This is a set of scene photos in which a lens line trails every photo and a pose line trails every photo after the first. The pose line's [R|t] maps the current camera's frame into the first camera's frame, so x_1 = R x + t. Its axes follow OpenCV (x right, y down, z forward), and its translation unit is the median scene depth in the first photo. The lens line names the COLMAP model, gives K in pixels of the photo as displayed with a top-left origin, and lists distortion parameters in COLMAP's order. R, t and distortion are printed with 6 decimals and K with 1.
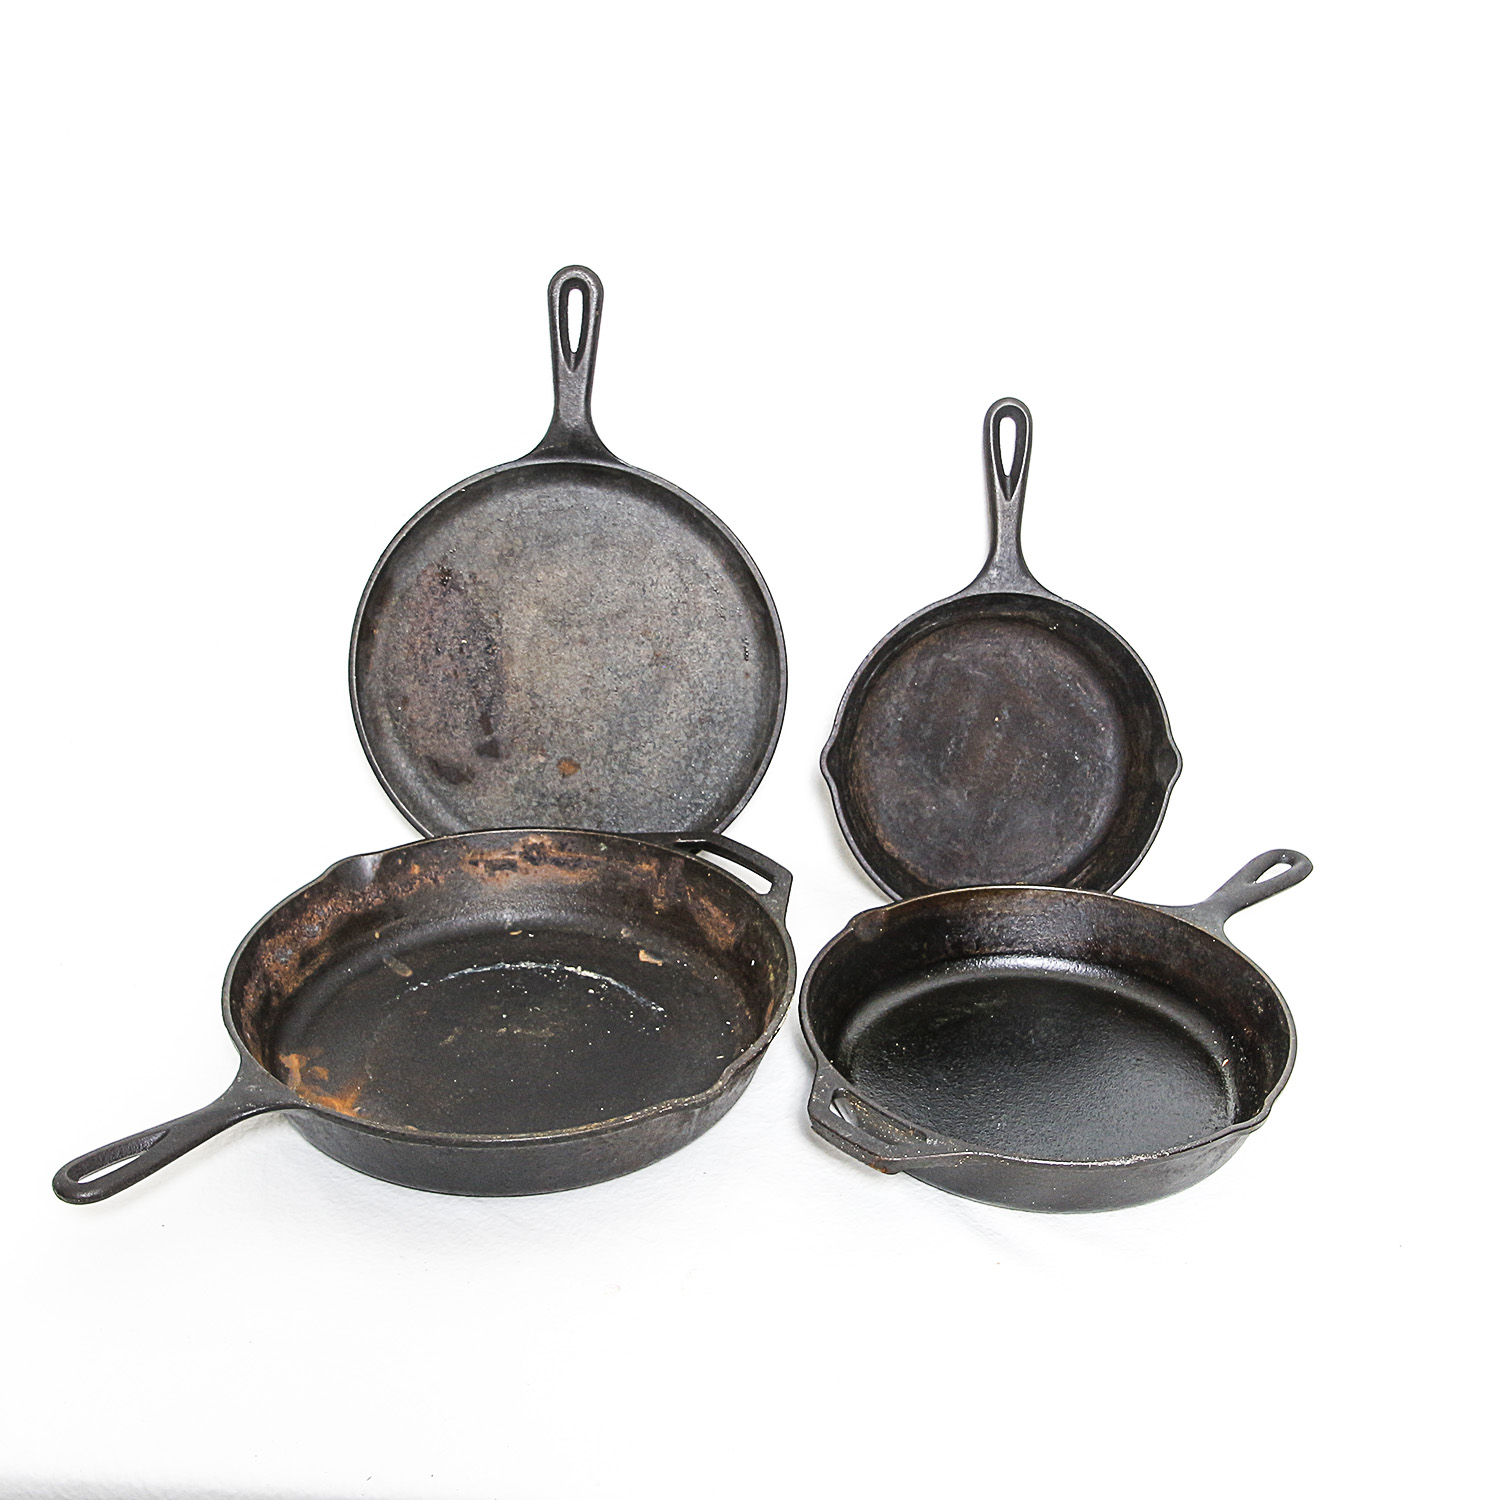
lens RADIAL K [[2032.9, 0, 750.0], [0, 2032.9, 750.0], [0, 0, 1]] dist [-0.079542, -0.019180]
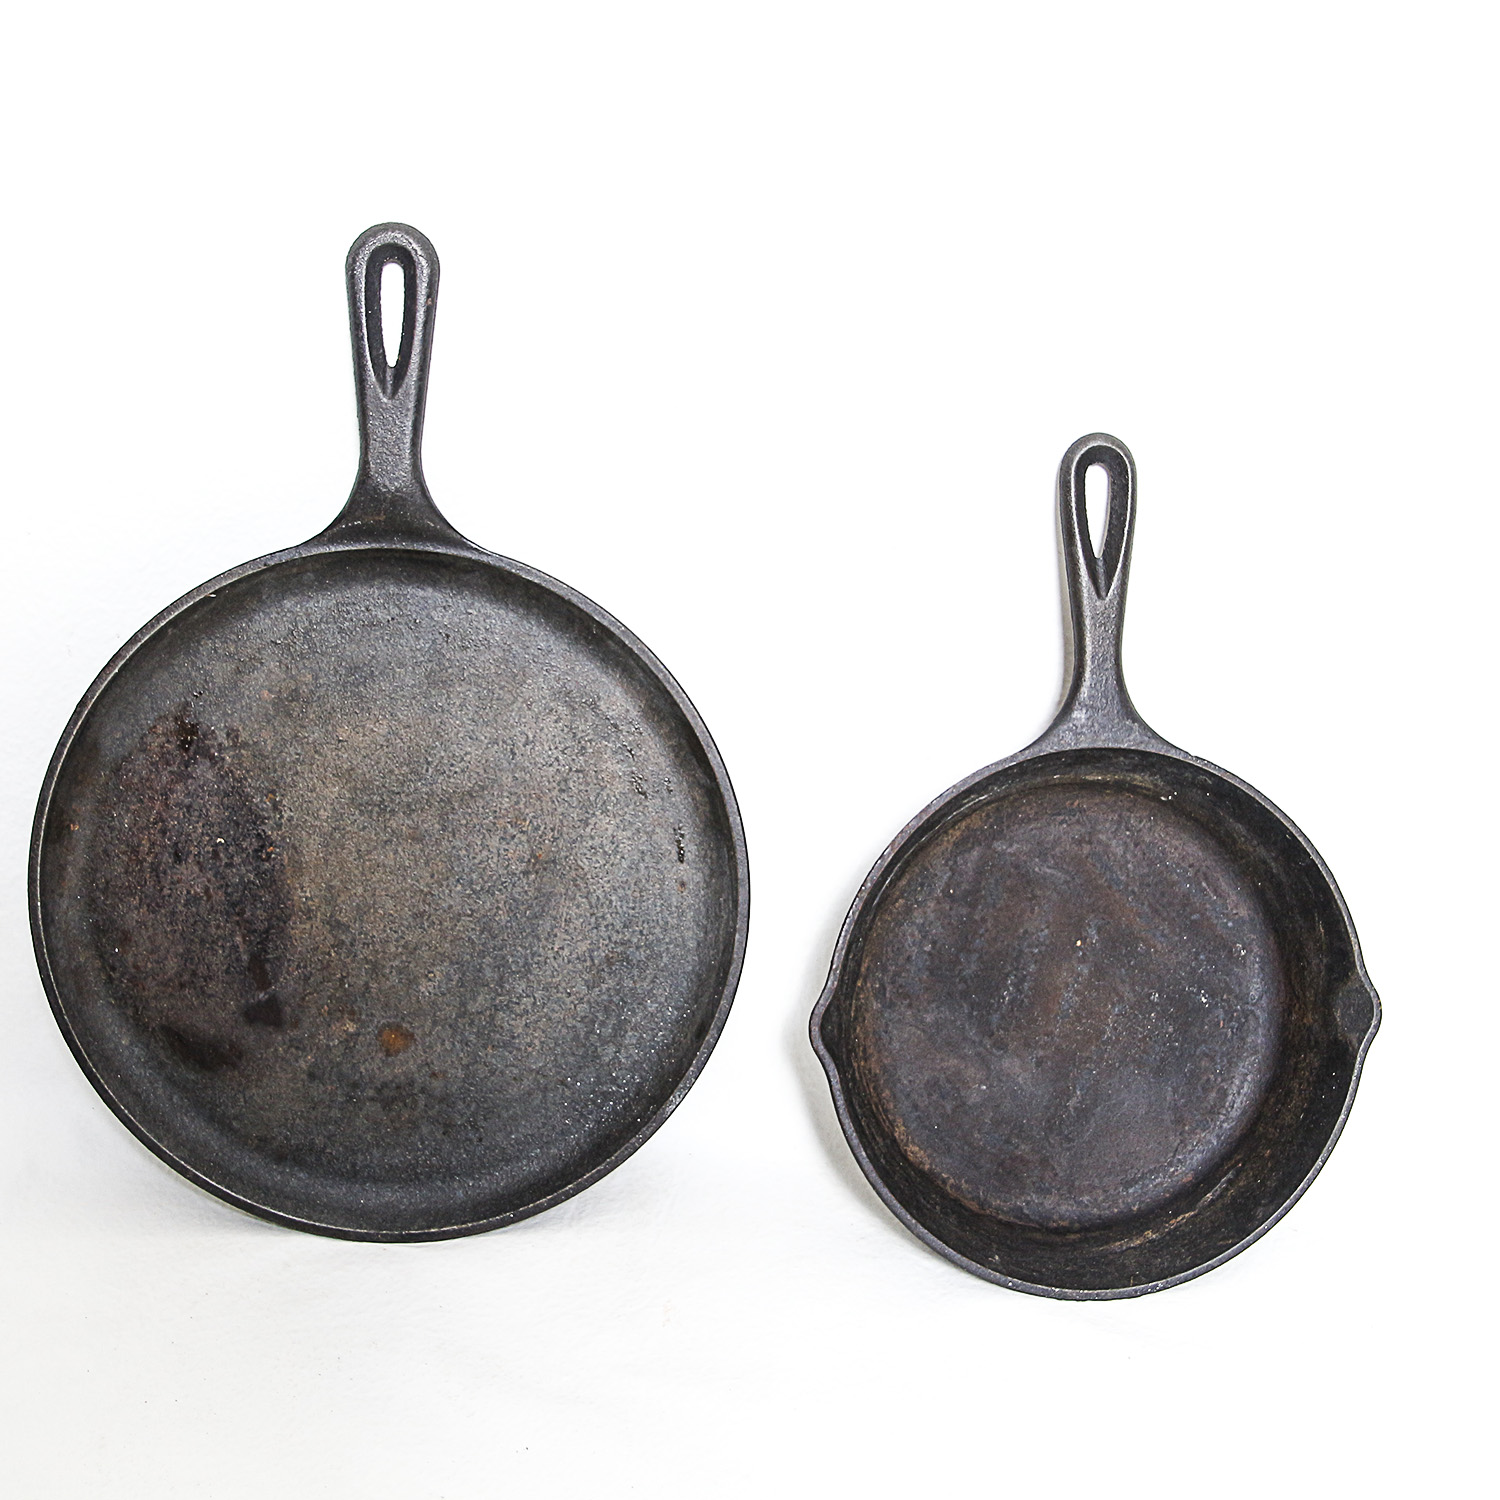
lens RADIAL K [[2249.6, 0, 750.0], [0, 2249.6, 750.0], [0, 0, 1]] dist [-0.066902, 0.037029]
pose [[0.997565, -0.020419, 0.066682, -0.025849], [0.022932, 0.999047, -0.037136, -0.052205], [-0.065860, 0.038575, 0.997083, 0.314256]]
